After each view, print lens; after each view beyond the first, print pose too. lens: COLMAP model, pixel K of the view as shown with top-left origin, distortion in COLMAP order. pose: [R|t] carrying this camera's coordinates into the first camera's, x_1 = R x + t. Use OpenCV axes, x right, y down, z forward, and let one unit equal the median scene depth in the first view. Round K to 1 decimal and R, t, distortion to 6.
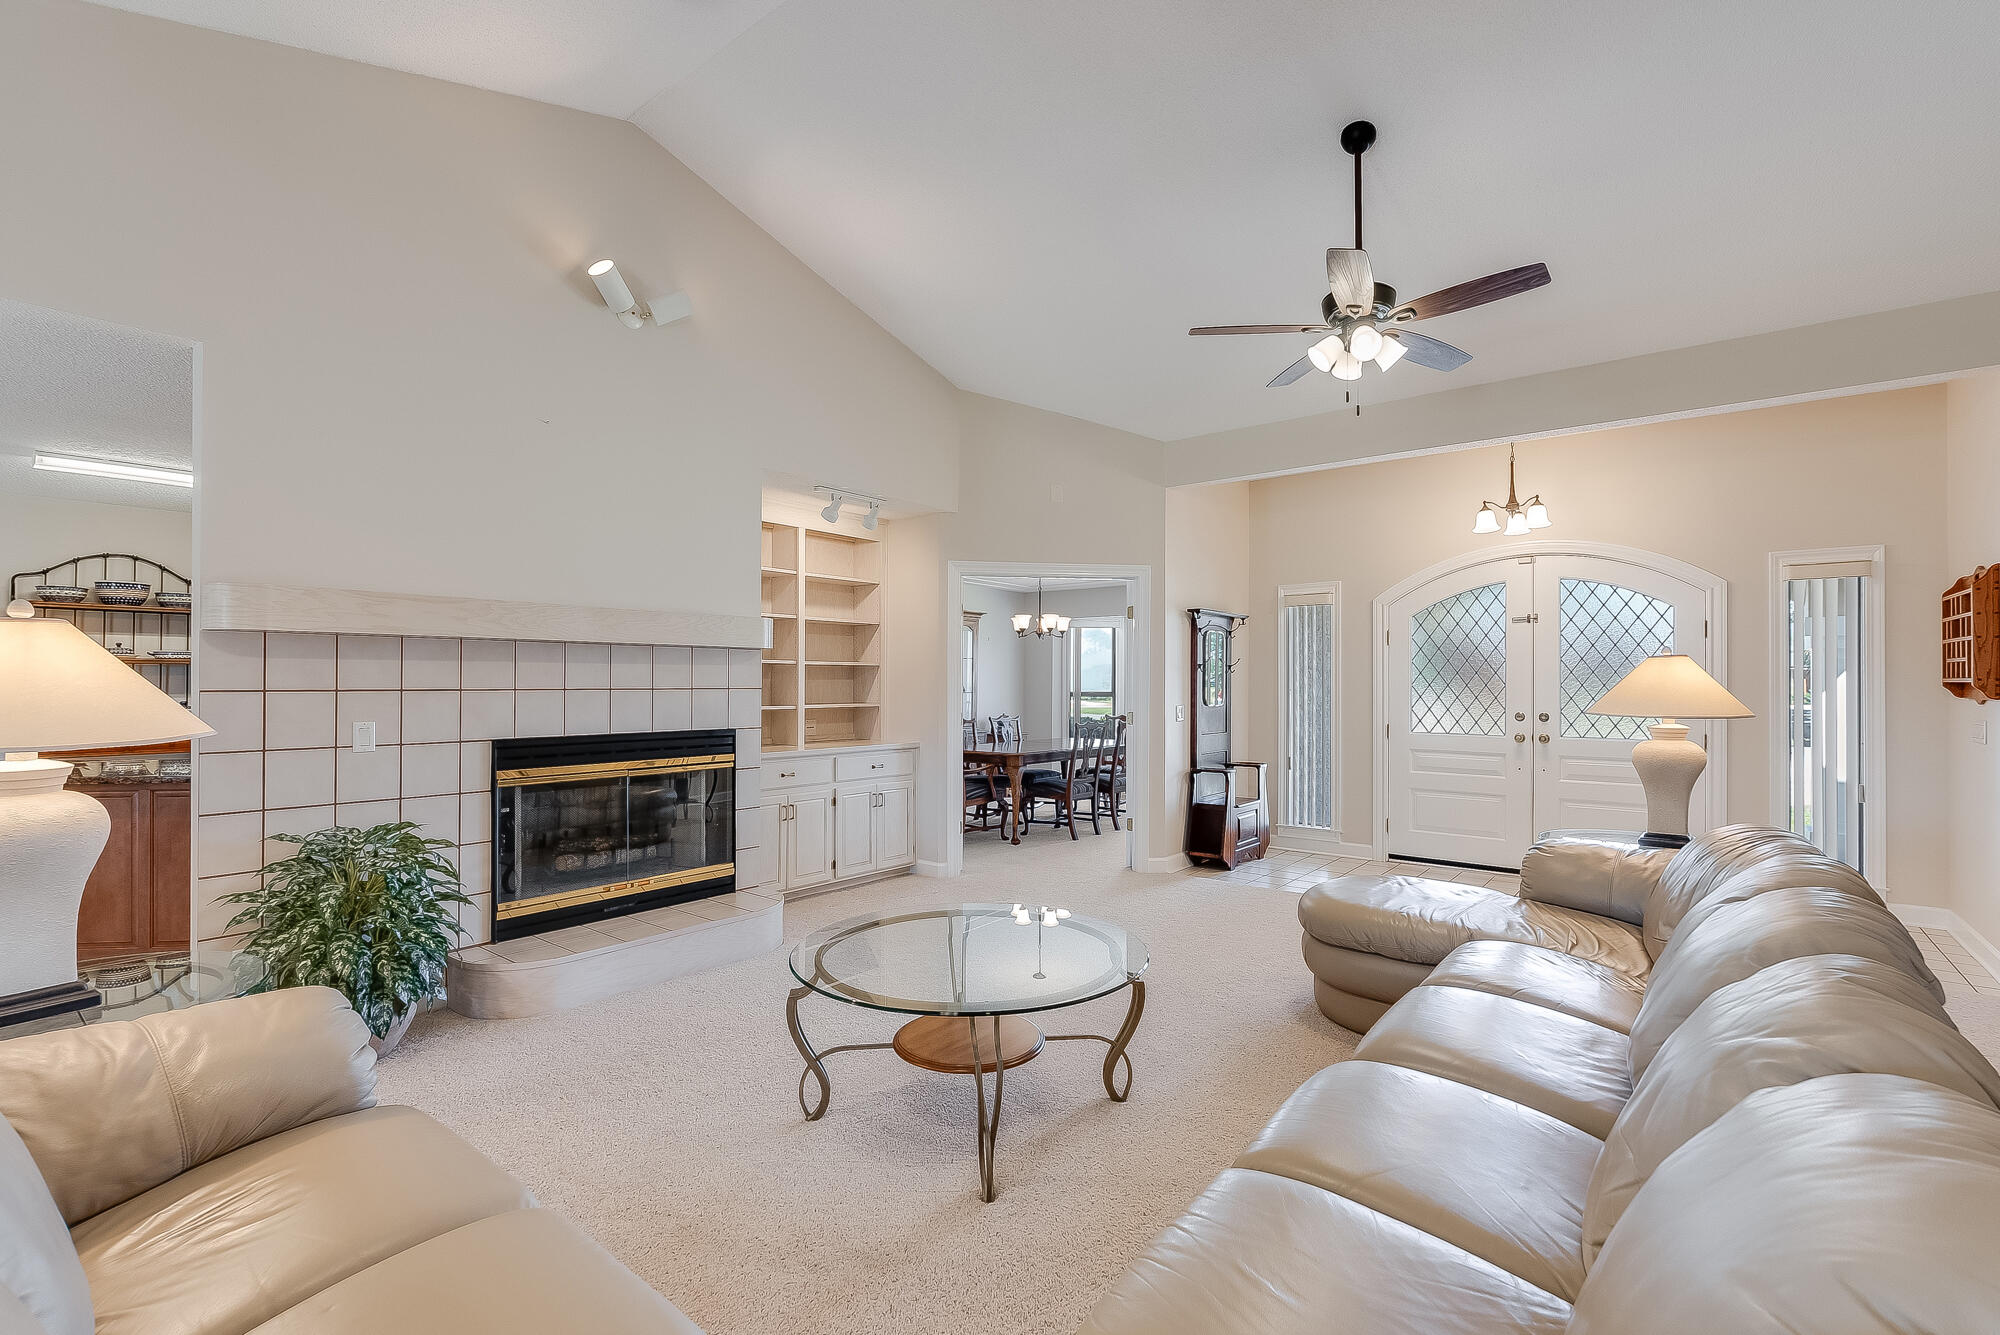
lens RADIAL K [[889.9, 0, 1012.6], [0, 889.9, 672.2], [0, 0, 1]] dist [-0.008242, 0.001379]
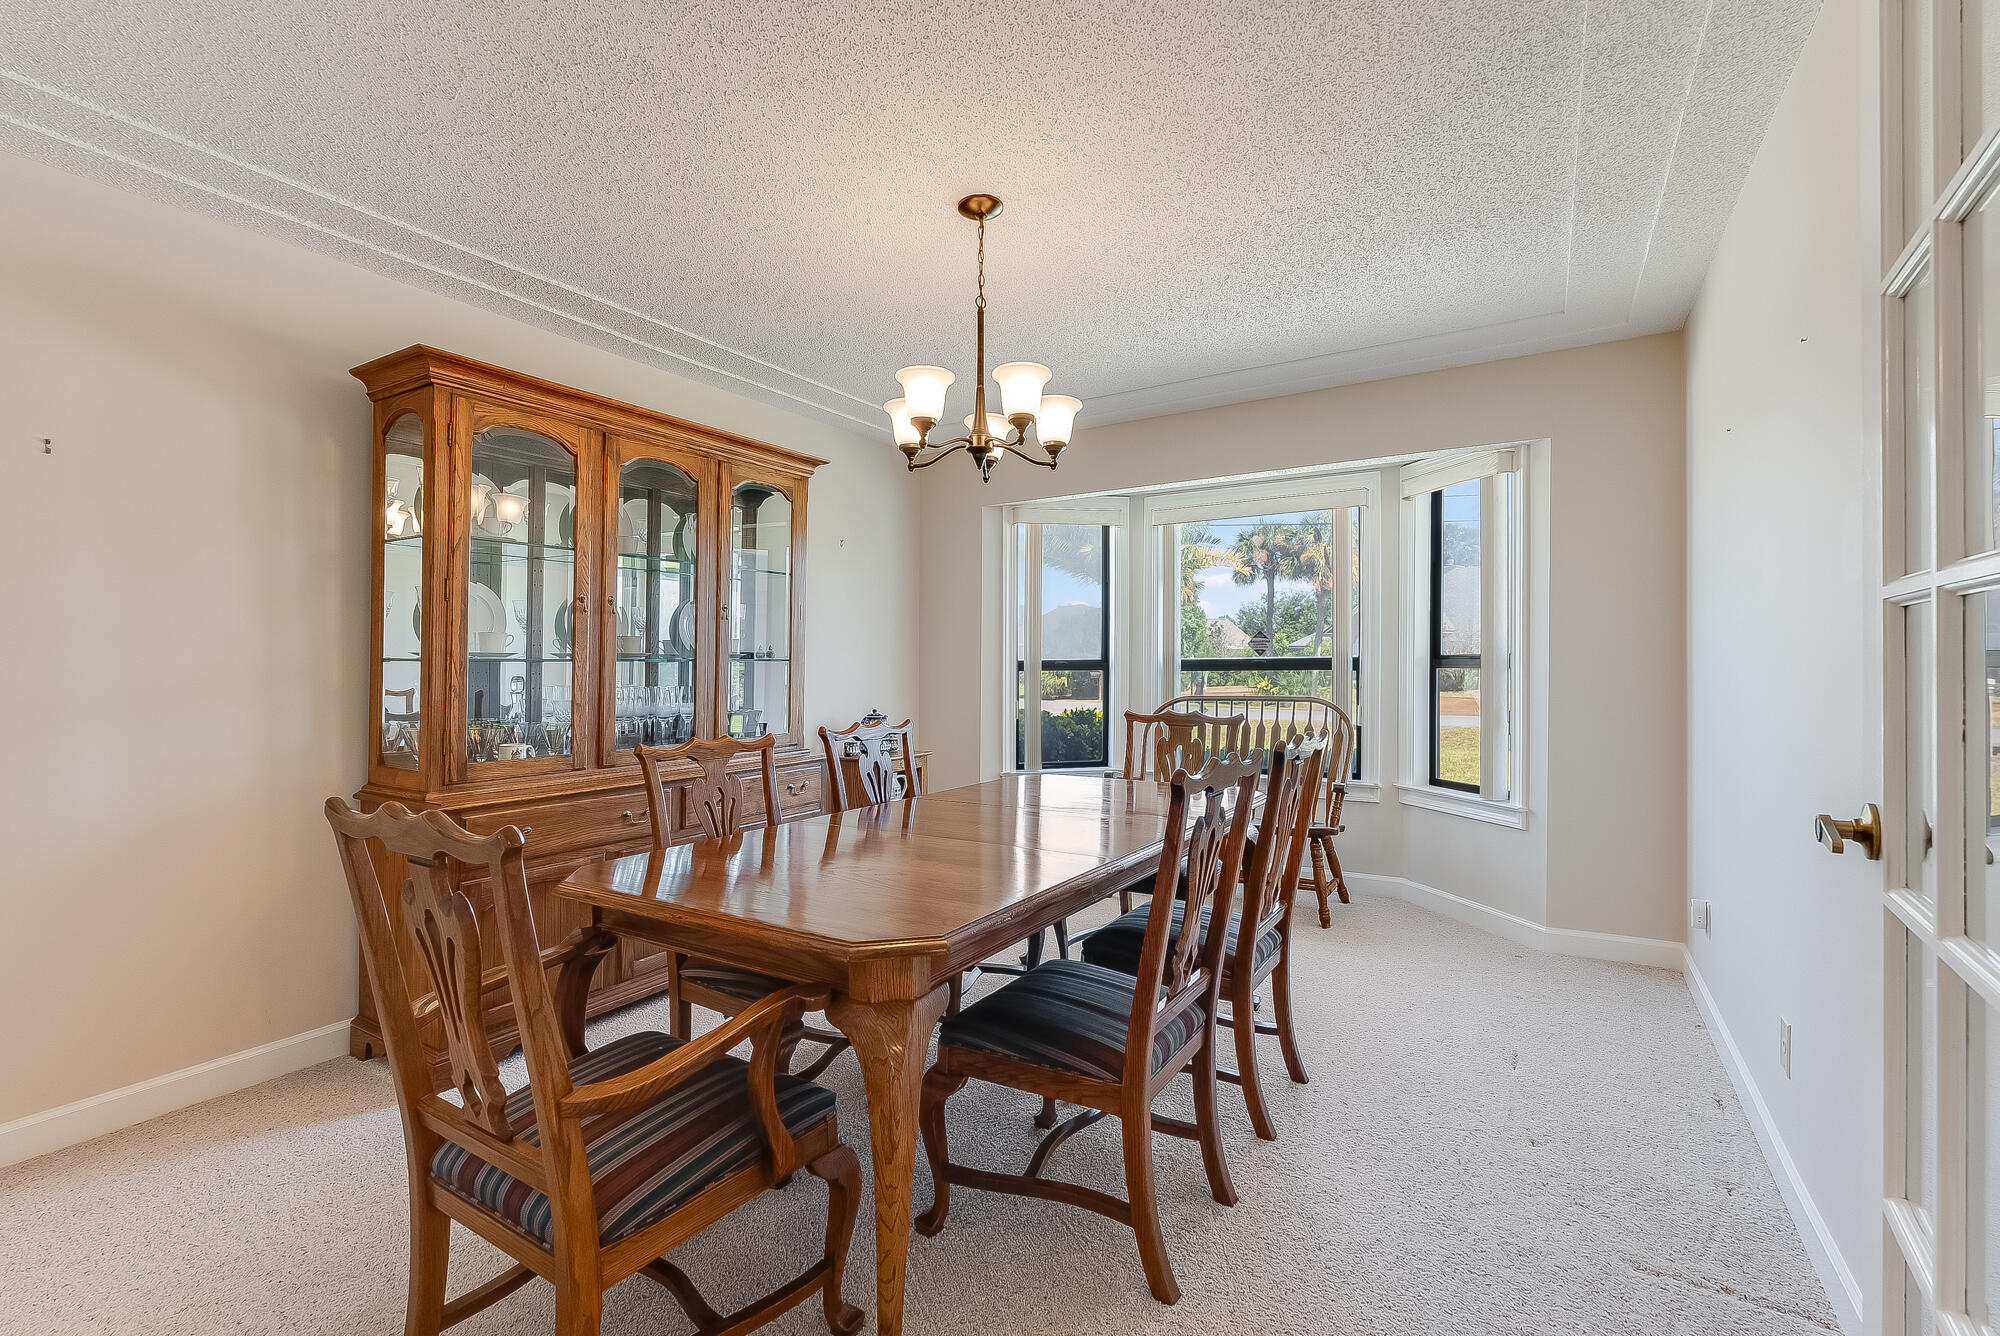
lens RADIAL K [[889.9, 0, 1012.9], [0, 889.9, 658.4], [0, 0, 1]] dist [-0.008242, 0.001379]
pose [[0.992686, -0.008953, 0.120394, 0.010594], [0.008691, 0.999959, 0.002698, 0.038323], [-0.120413, -0.001632, 0.992723, 1.036348]]
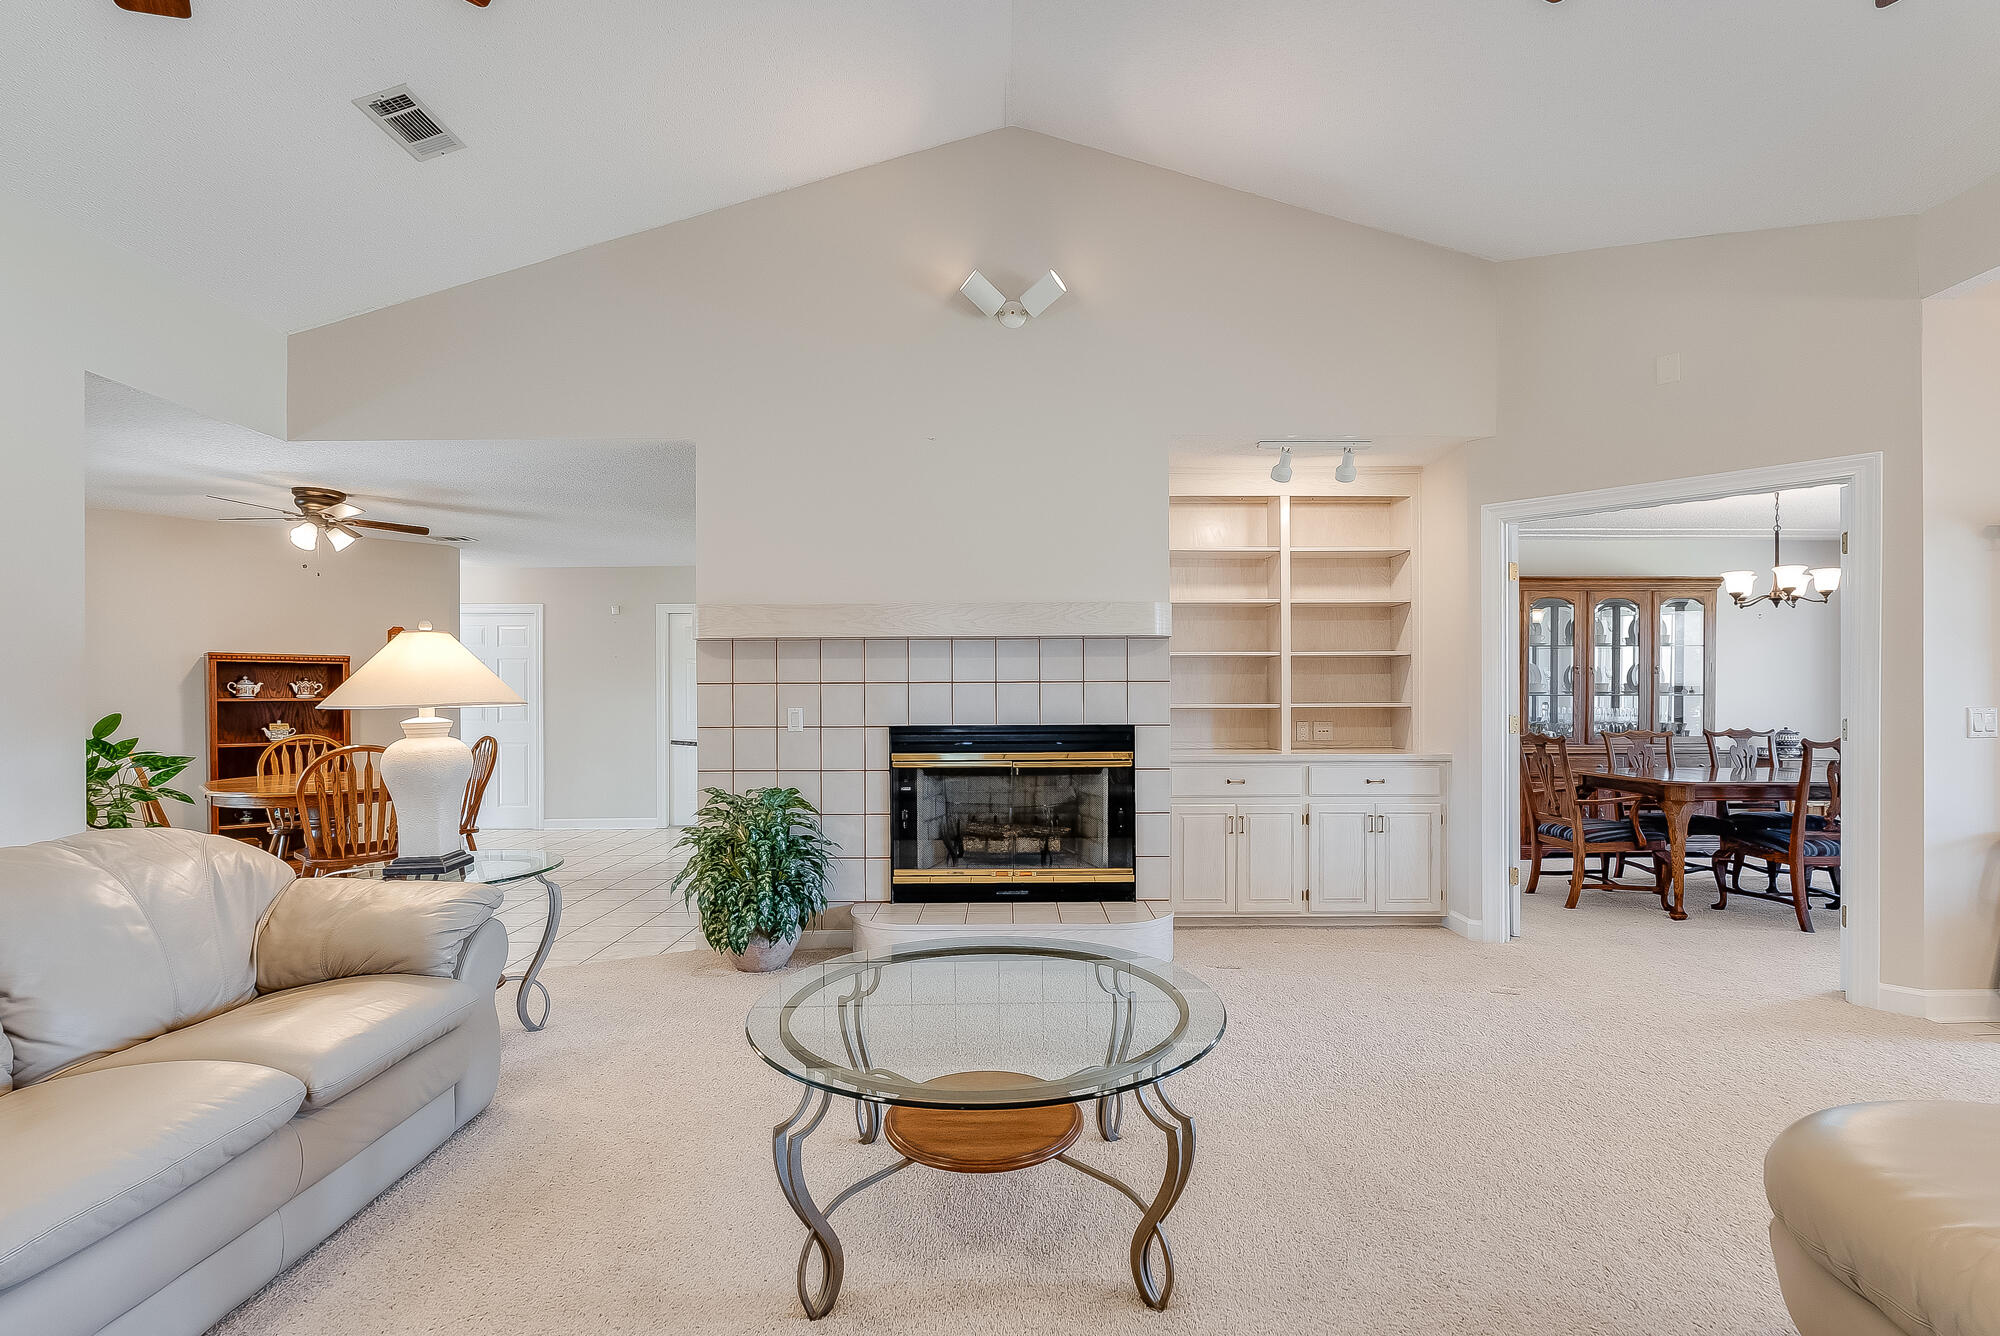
lens RADIAL K [[889.9, 0, 1006.0], [0, 889.9, 695.7], [0, 0, 1]] dist [-0.008242, 0.001379]
pose [[0.622245, -0.006757, -0.782793, 0.270006], [0.015271, 0.999877, 0.003509, 0.023053], [0.782673, -0.014137, 0.622272, 0.262840]]
